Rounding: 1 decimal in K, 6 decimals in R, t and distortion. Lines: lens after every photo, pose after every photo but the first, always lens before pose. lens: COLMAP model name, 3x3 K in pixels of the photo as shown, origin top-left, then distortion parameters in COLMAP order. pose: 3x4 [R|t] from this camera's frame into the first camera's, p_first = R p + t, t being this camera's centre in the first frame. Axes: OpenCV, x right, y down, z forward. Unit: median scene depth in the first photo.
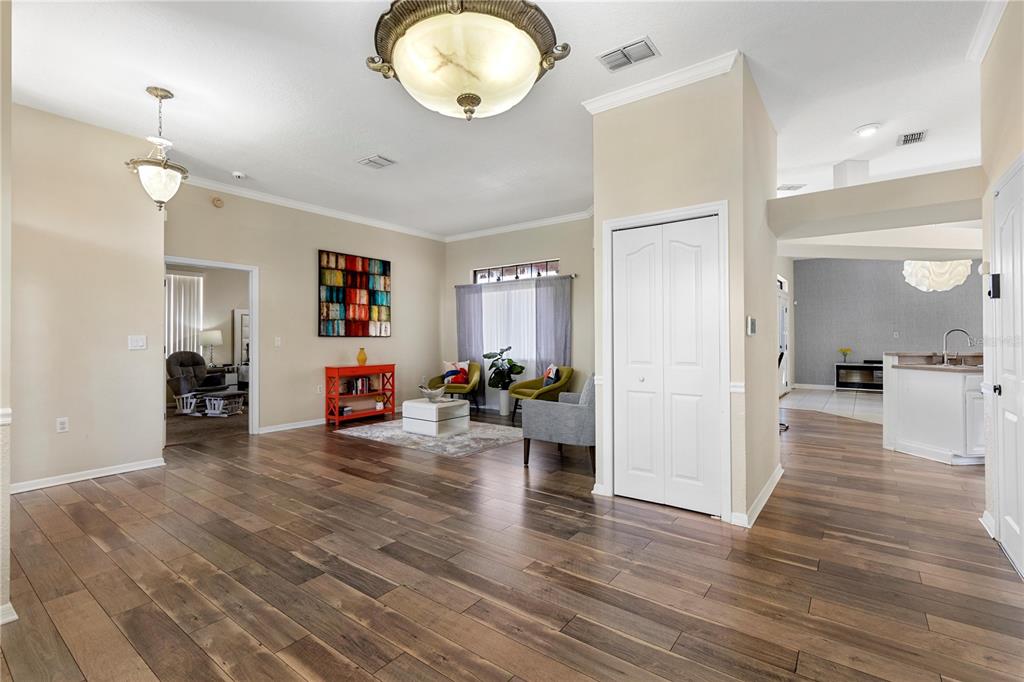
lens RADIAL K [[465.1, 0, 518.1], [0, 465.1, 333.2], [0, 0, 1]] dist [0.005463, -0.001459]
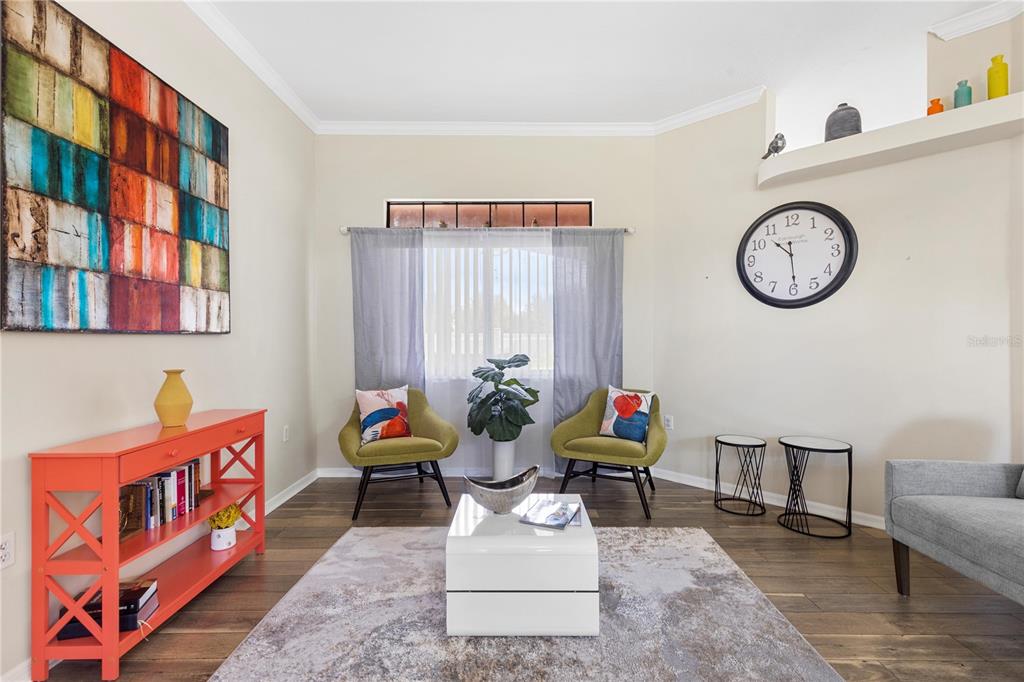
lens RADIAL K [[465.1, 0, 513.9], [0, 465.1, 338.7], [0, 0, 1]] dist [0.005463, -0.001459]
pose [[0.801121, -0.000086, 0.598503, -0.353345], [-0.007753, 0.999915, 0.010521, 0.006295], [-0.598452, -0.013069, 0.801052, 0.642141]]
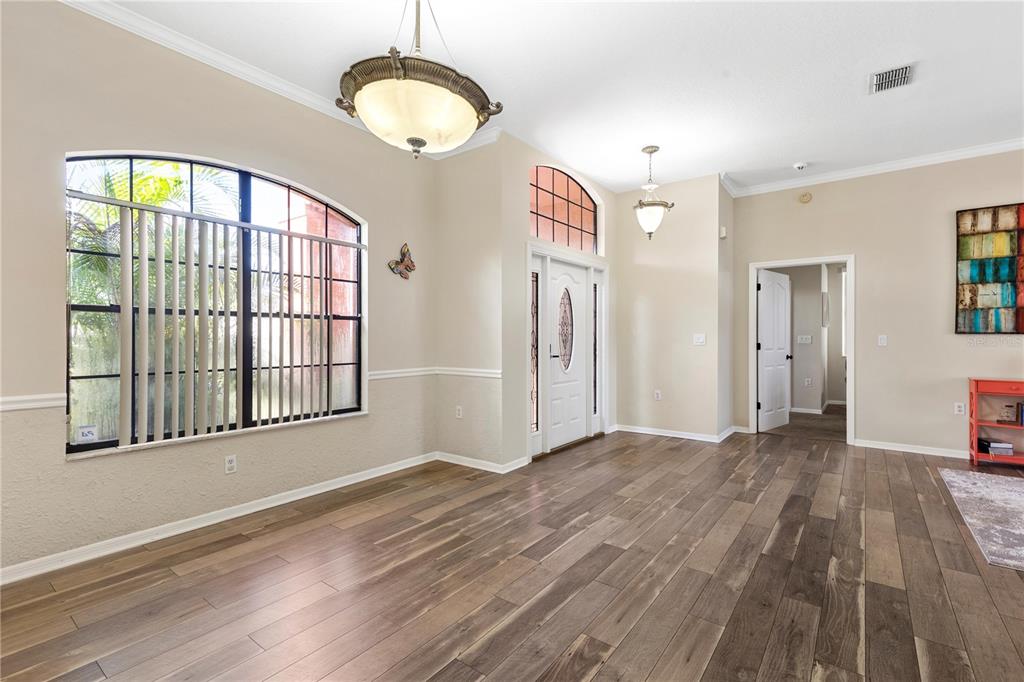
lens RADIAL K [[465.1, 0, 511.5], [0, 465.1, 337.0], [0, 0, 1]] dist [0.005463, -0.001459]
pose [[-0.016476, 0.002949, -0.999860, 0.289135], [0.011239, 0.999933, 0.002764, 0.002558], [0.999801, -0.011191, -0.016508, 0.327790]]
